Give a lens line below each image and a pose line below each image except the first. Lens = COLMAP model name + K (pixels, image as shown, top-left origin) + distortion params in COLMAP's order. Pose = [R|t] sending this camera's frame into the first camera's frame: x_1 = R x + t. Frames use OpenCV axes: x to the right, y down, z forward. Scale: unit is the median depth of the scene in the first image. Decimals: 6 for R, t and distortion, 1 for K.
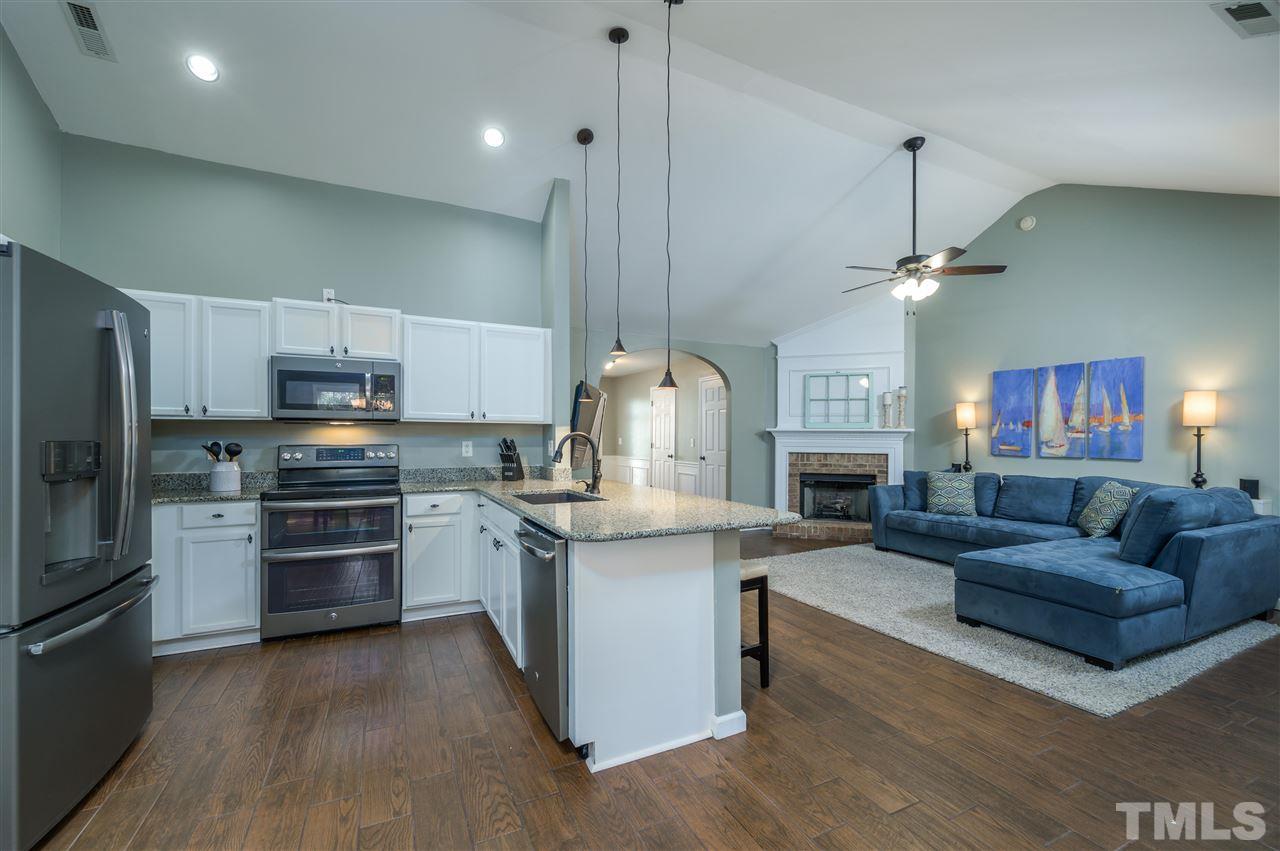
lens RADIAL K [[530.6, 0, 644.0], [0, 530.6, 434.3], [0, 0, 1]] dist [-0.001140, -0.000174]
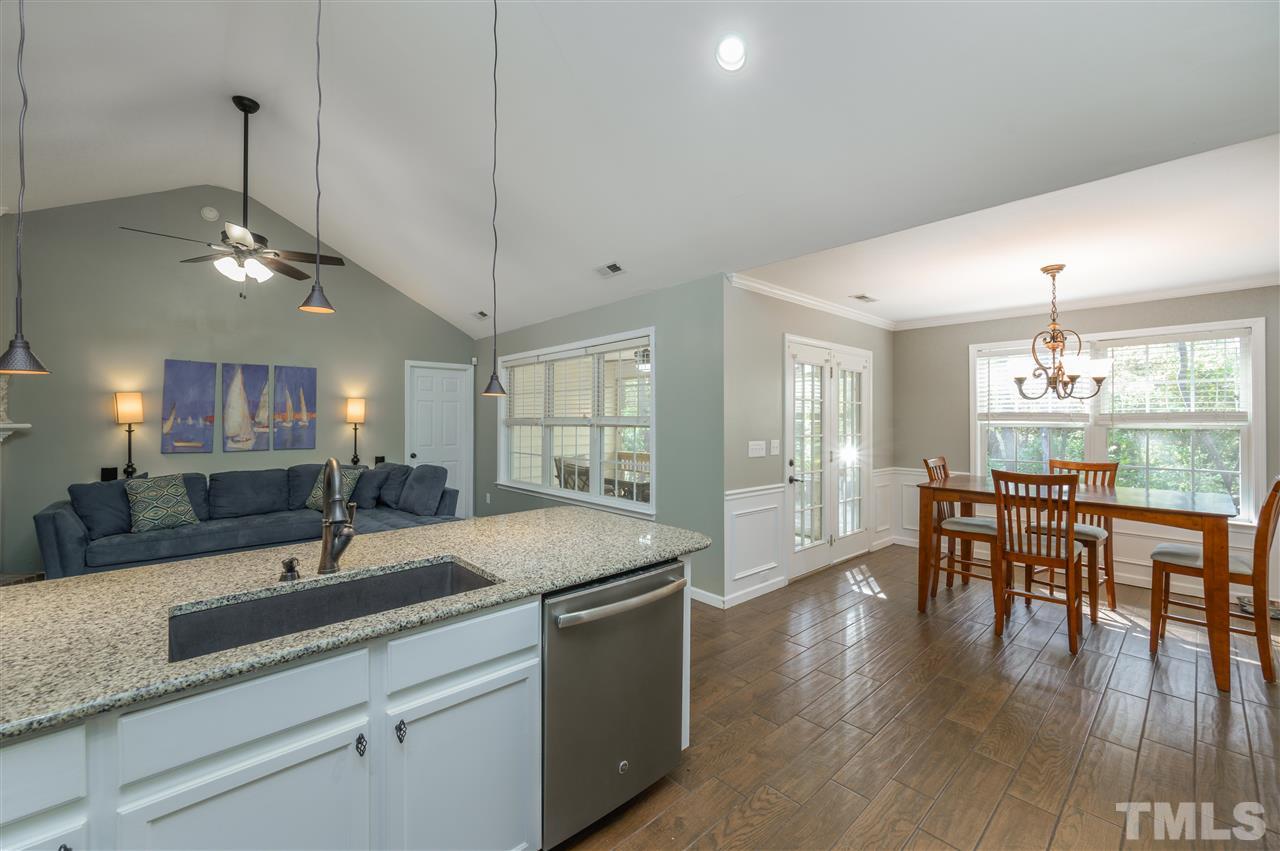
lens RADIAL K [[514.8, 0, 633.9], [0, 514.8, 410.4], [0, 0, 1]] dist [-0.006394, 0.000623]
pose [[-0.269372, 0.009793, 0.962986, -0.417593], [-0.004883, 0.999922, -0.011535, -0.029700], [-0.963024, -0.007809, -0.269303, 0.525624]]
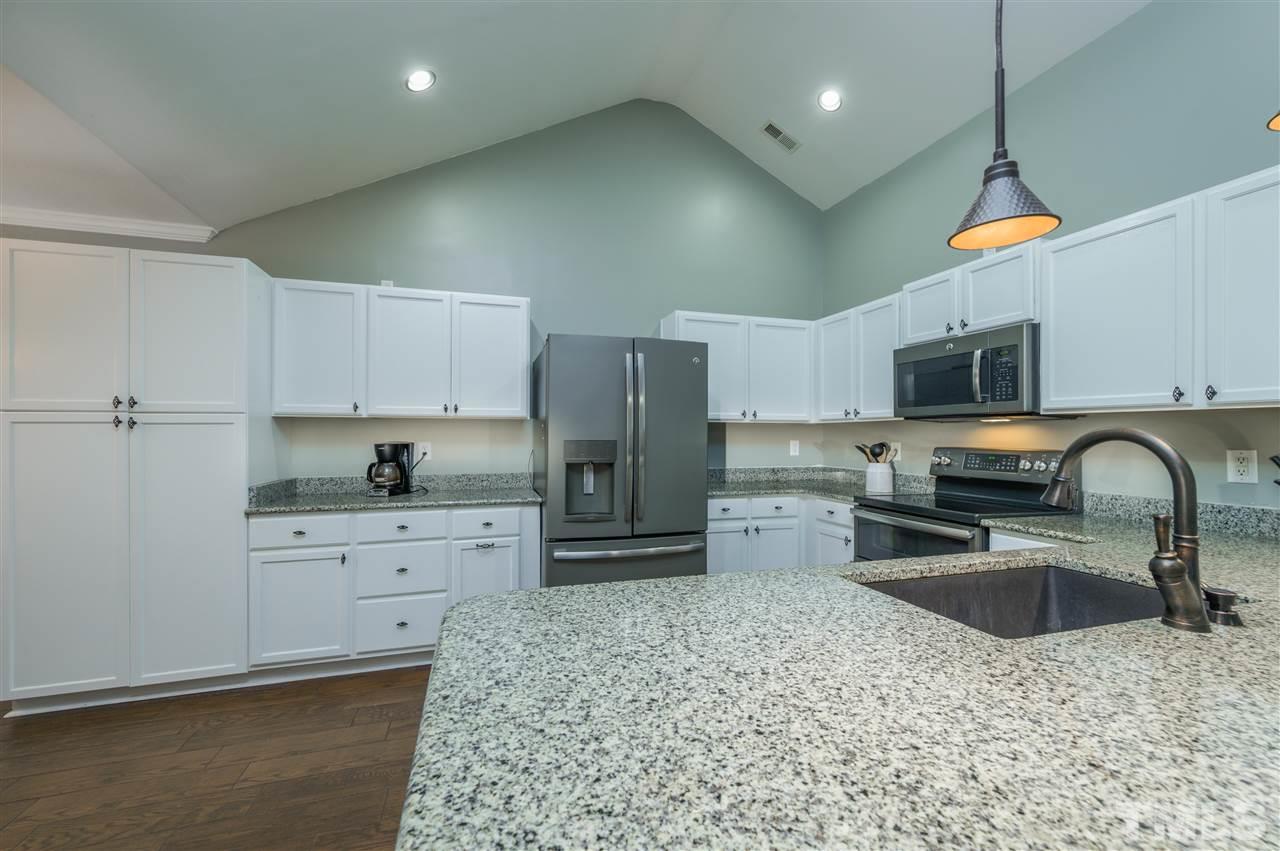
lens RADIAL K [[505.1, 0, 639.1], [0, 505.1, 427.7], [0, 0, 1]] dist [0.000100, 0.000031]
pose [[-0.144423, -0.016538, -0.989378, 0.147456], [0.001358, 0.999856, -0.016911, 0.000293], [0.989515, -0.003786, -0.144380, 0.456333]]
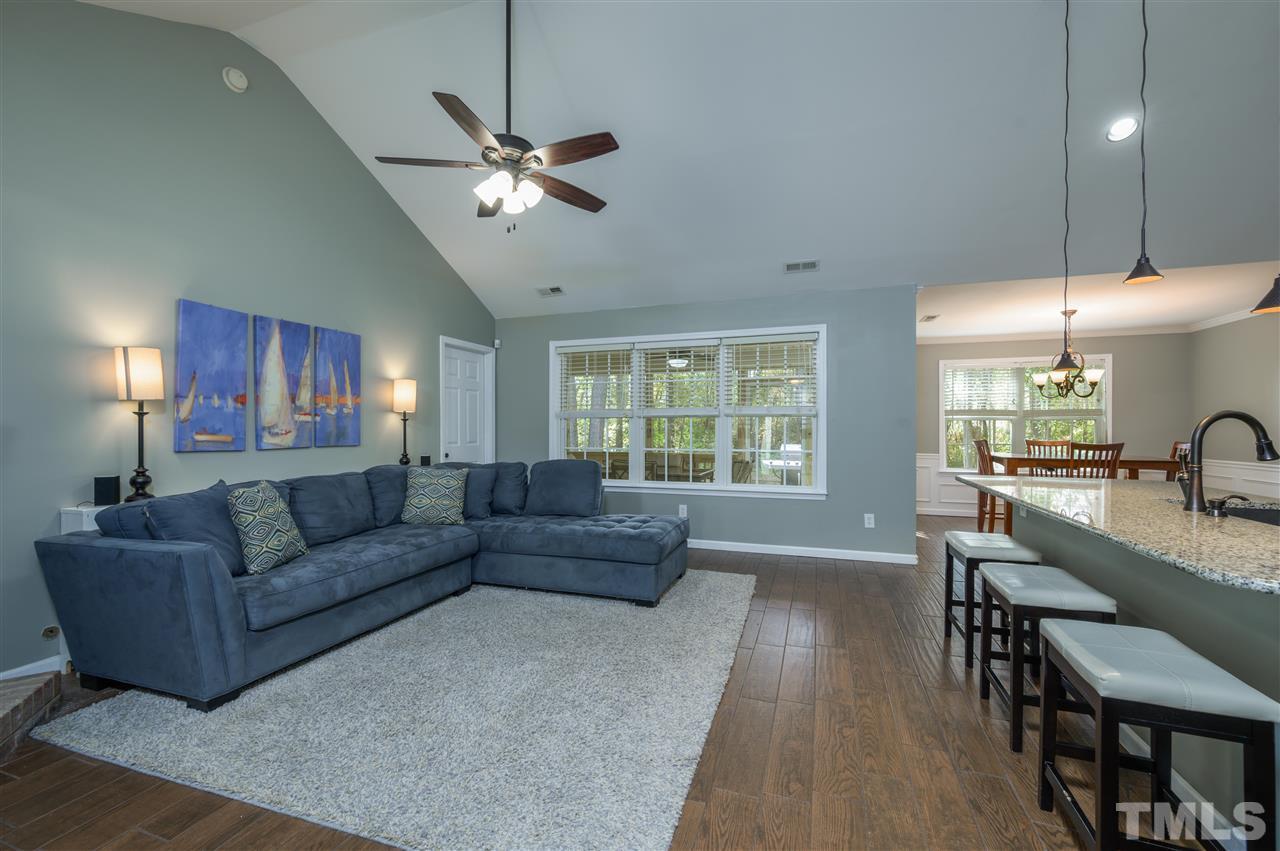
lens RADIAL K [[515.2, 0, 632.1], [0, 515.2, 426.0], [0, 0, 1]] dist [-0.000109, 0.000020]
pose [[-0.693000, -0.002892, 0.720932, -0.045992], [-0.005861, 0.999982, -0.001623, 0.011141], [-0.720914, -0.005350, -0.693004, 1.141544]]
